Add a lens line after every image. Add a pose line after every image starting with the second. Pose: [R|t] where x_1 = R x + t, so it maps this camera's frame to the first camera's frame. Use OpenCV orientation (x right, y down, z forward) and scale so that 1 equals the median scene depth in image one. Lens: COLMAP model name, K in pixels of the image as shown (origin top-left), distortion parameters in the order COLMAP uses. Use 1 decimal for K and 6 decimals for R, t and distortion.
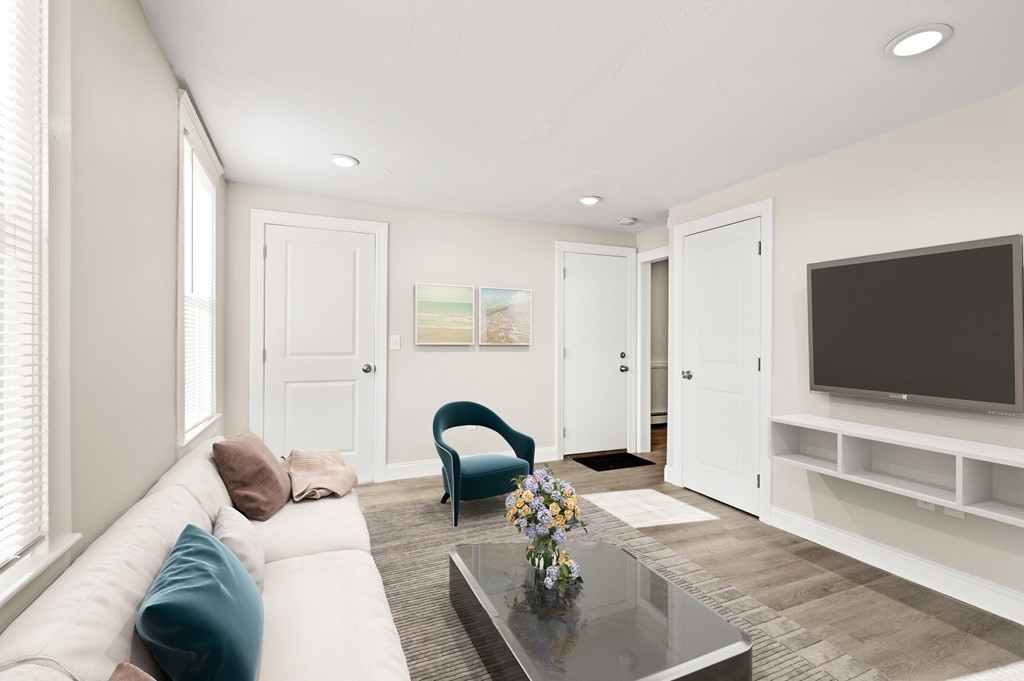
lens RADIAL K [[473.5, 0, 519.7], [0, 473.5, 338.3], [0, 0, 1]] dist [-0.000797, 0.000722]
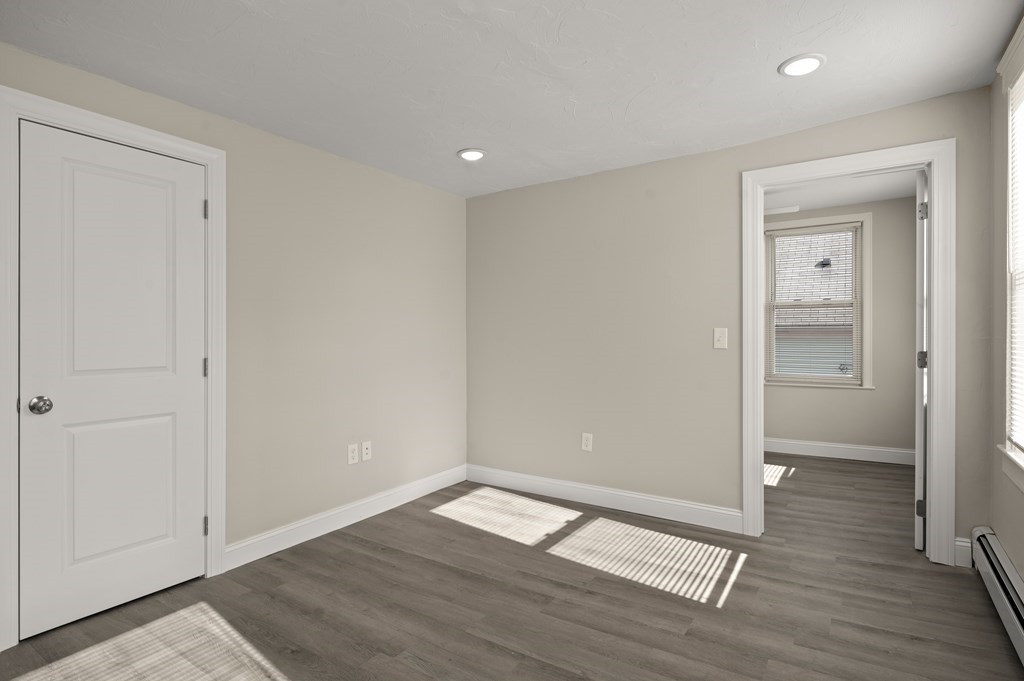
lens RADIAL K [[530.3, 0, 518.9], [0, 530.3, 336.1], [0, 0, 1]] dist [-0.003325, -0.000328]
pose [[-0.534293, -0.004828, 0.845286, -0.478573], [0.006457, 0.999931, 0.009792, 0.000833], [-0.845275, 0.010689, -0.534225, 1.084375]]
